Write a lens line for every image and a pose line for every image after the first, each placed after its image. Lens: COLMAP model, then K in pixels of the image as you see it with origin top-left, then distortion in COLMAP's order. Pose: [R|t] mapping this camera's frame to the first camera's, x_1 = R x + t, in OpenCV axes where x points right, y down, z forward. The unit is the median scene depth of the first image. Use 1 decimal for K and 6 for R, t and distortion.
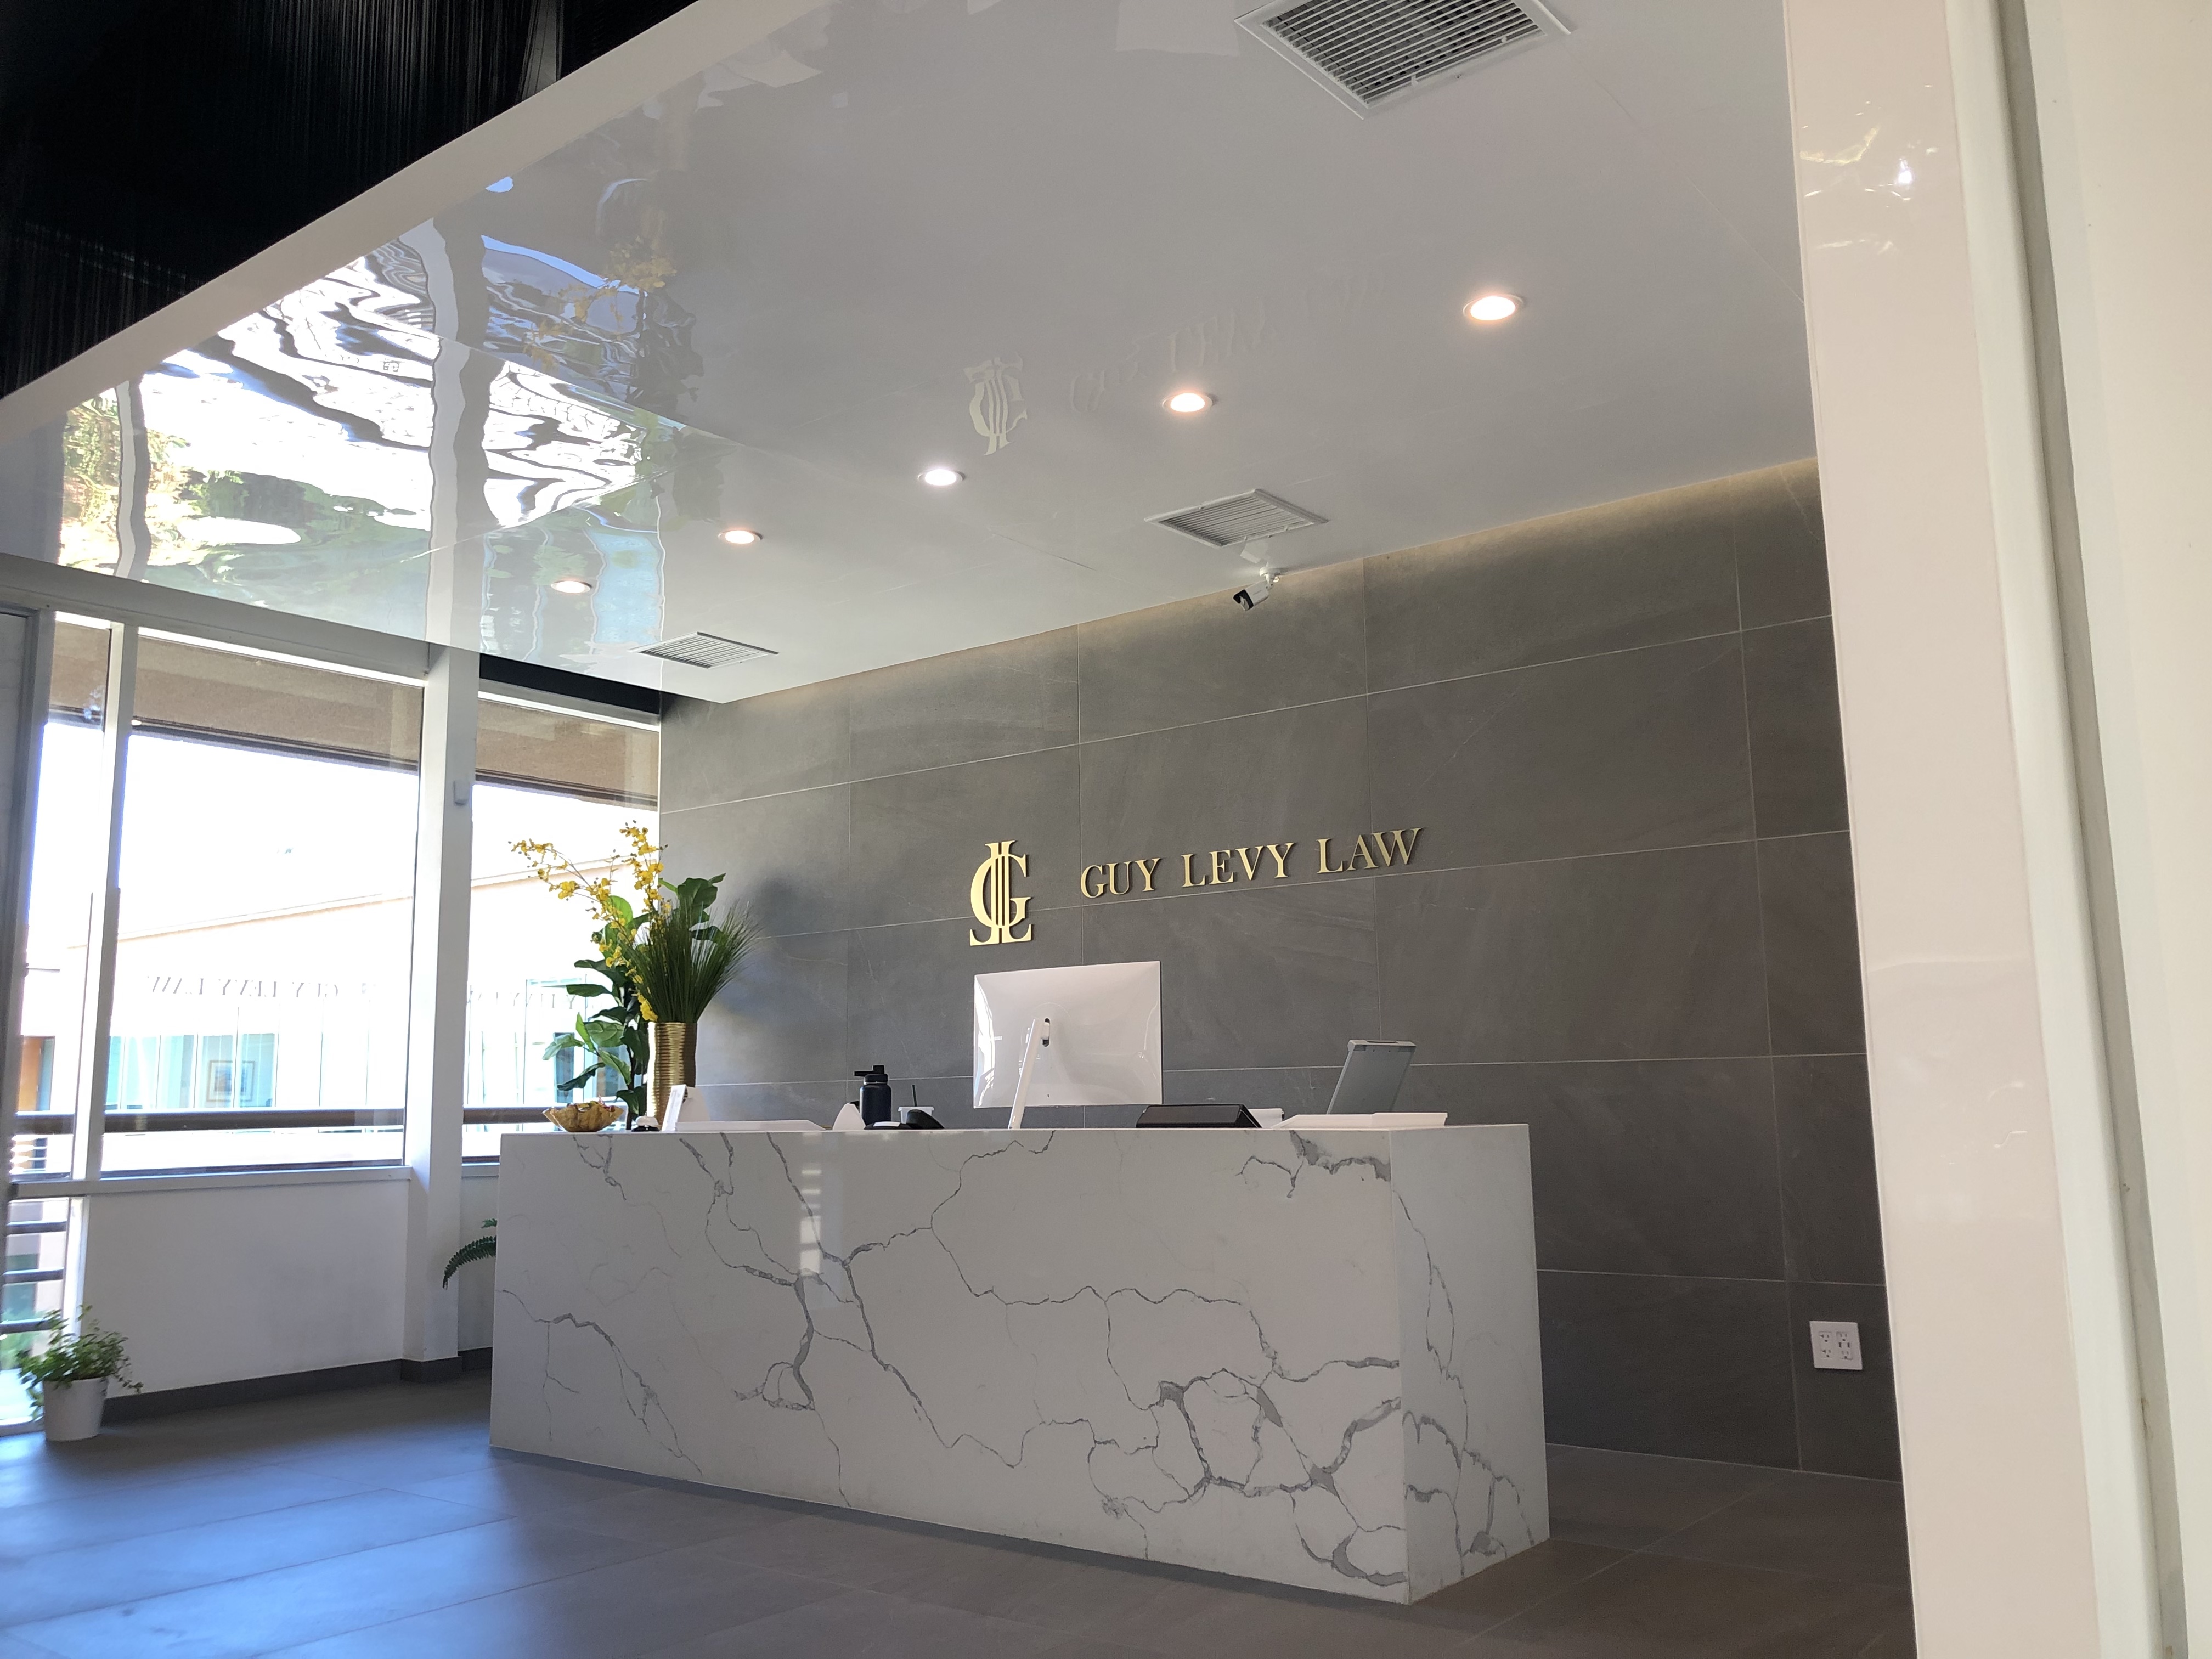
lens RADIAL K [[1793.4, 0, 1089.4], [0, 1793.4, 830.6], [0, 0, 1]] dist [0.007003, -0.011839]
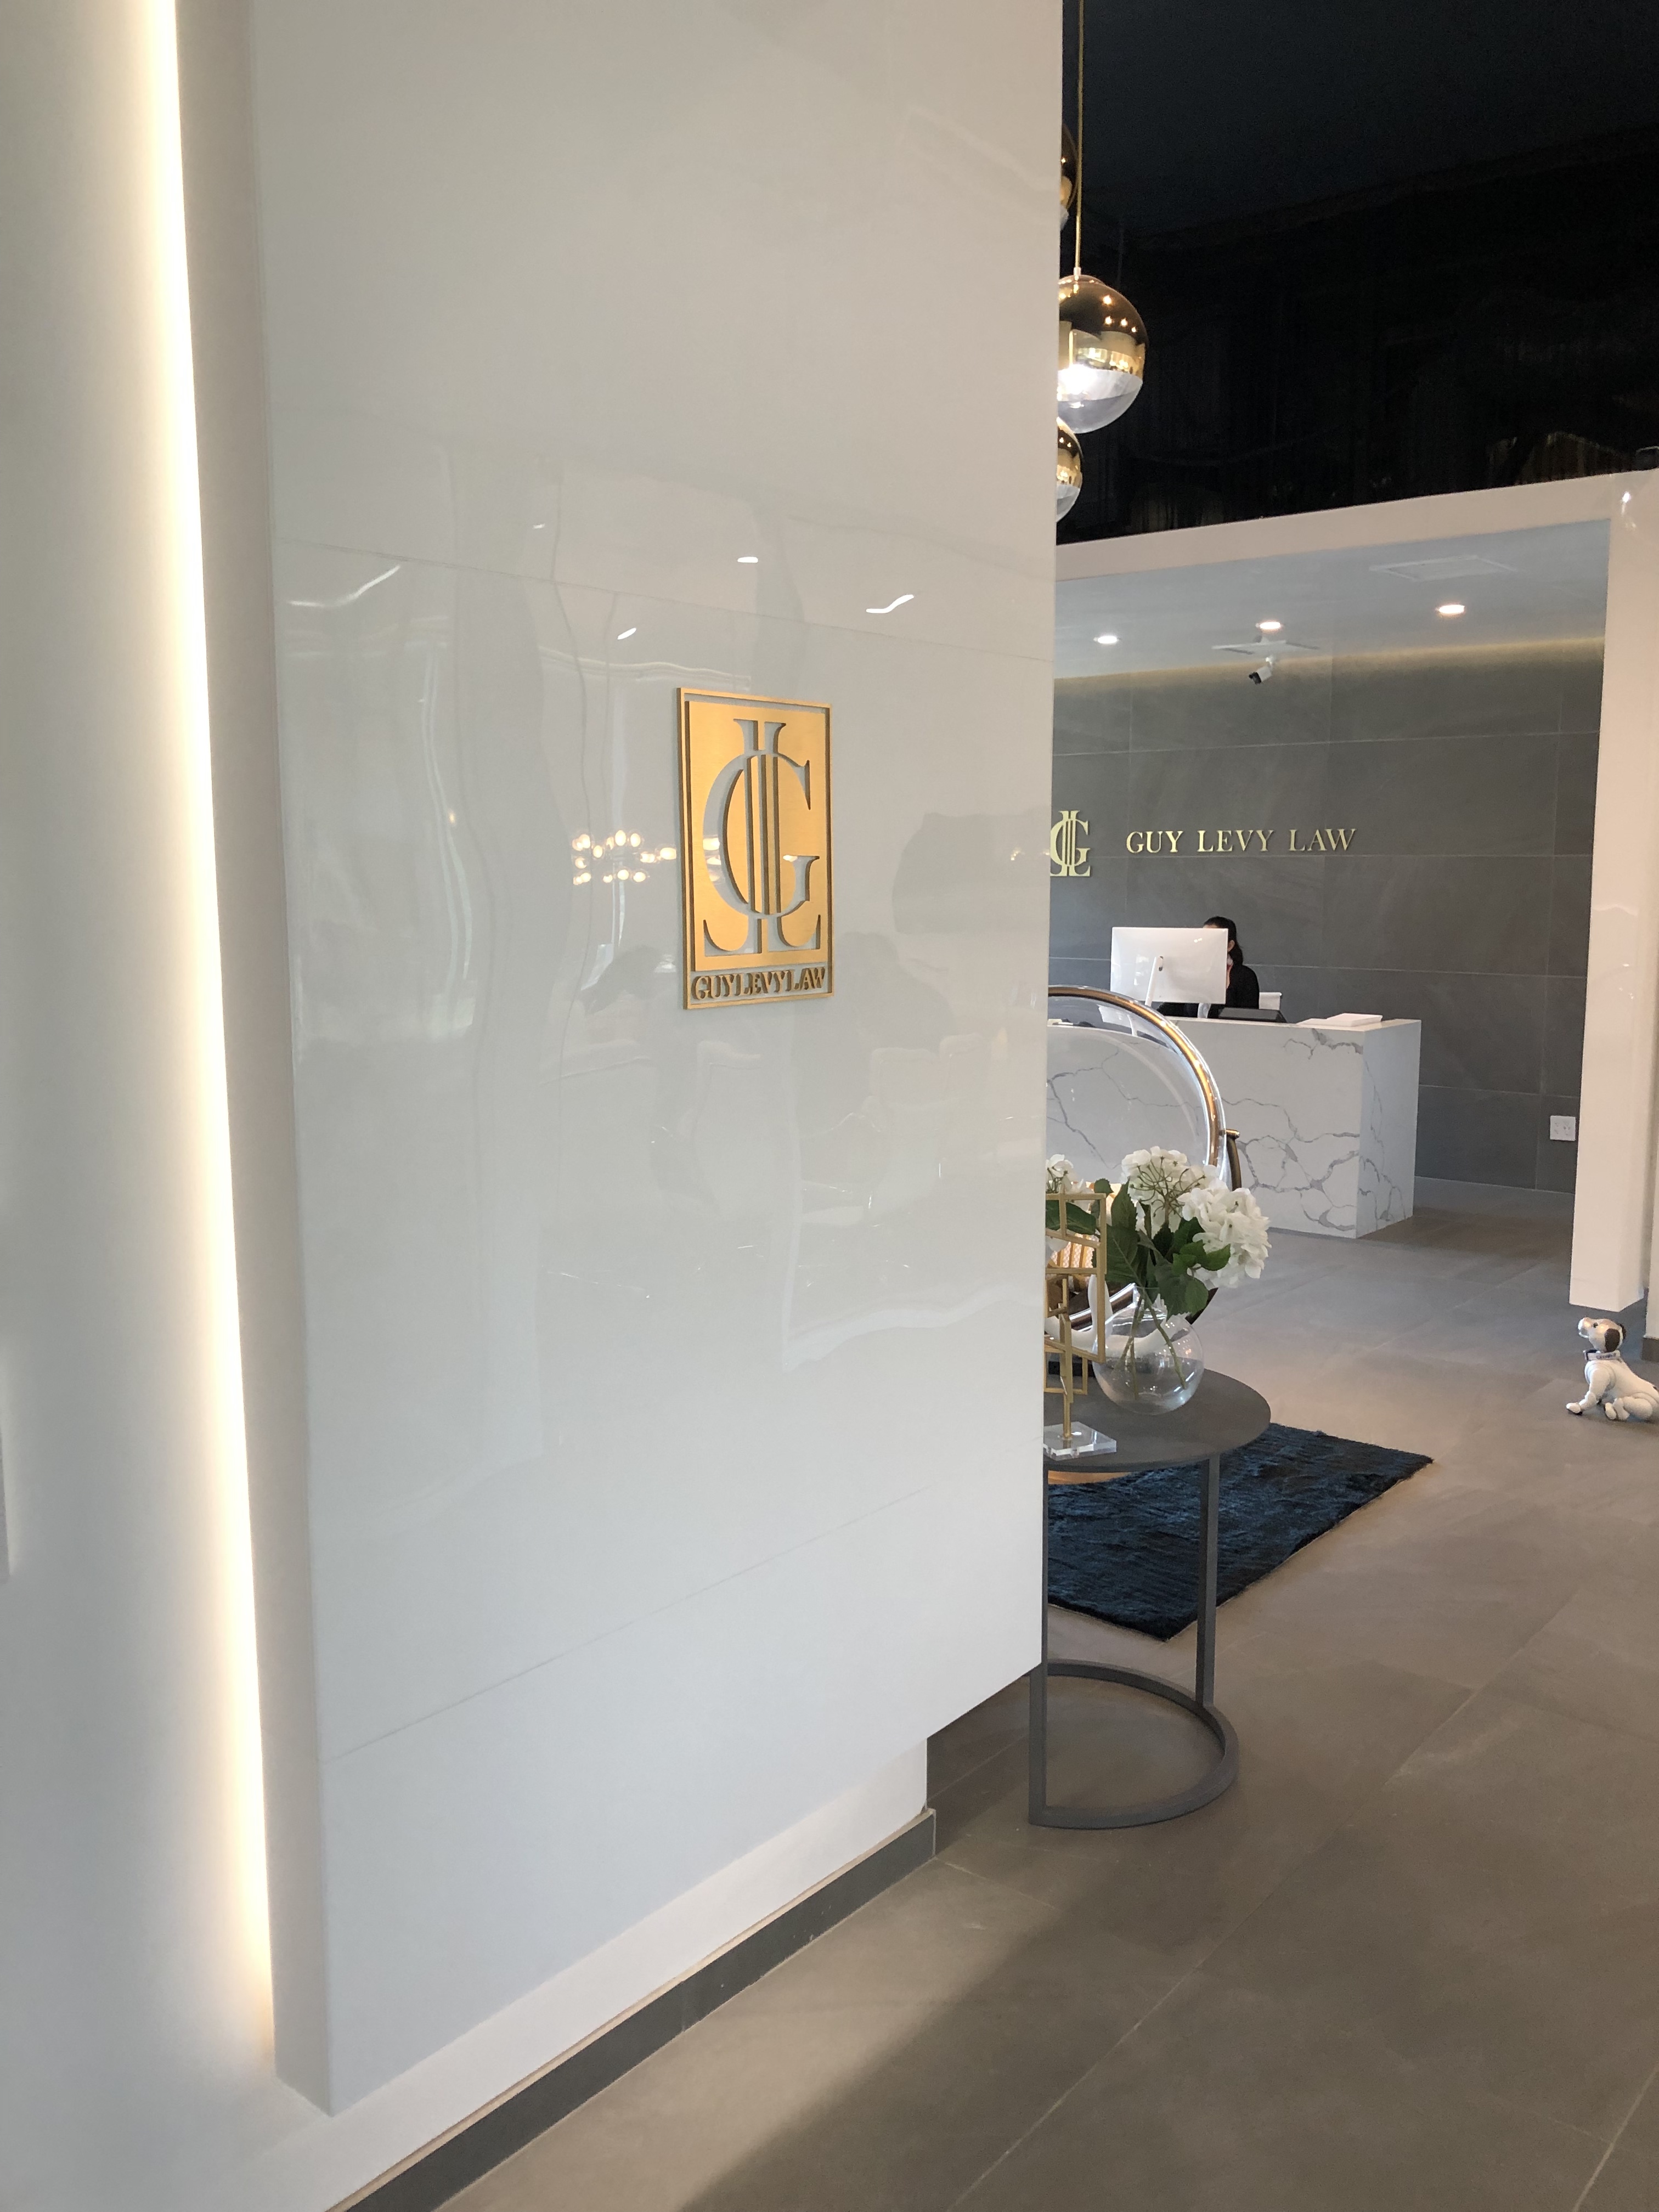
lens RADIAL K [[1793.4, 0, 840.6], [0, 1793.4, 1116.6], [0, 0, 1]] dist [0.007003, -0.011839]
pose [[0.999718, 0.012580, -0.020166, -0.259450], [-0.006520, 0.961051, 0.276295, -0.202913], [0.022856, -0.276085, 0.960861, -0.693397]]
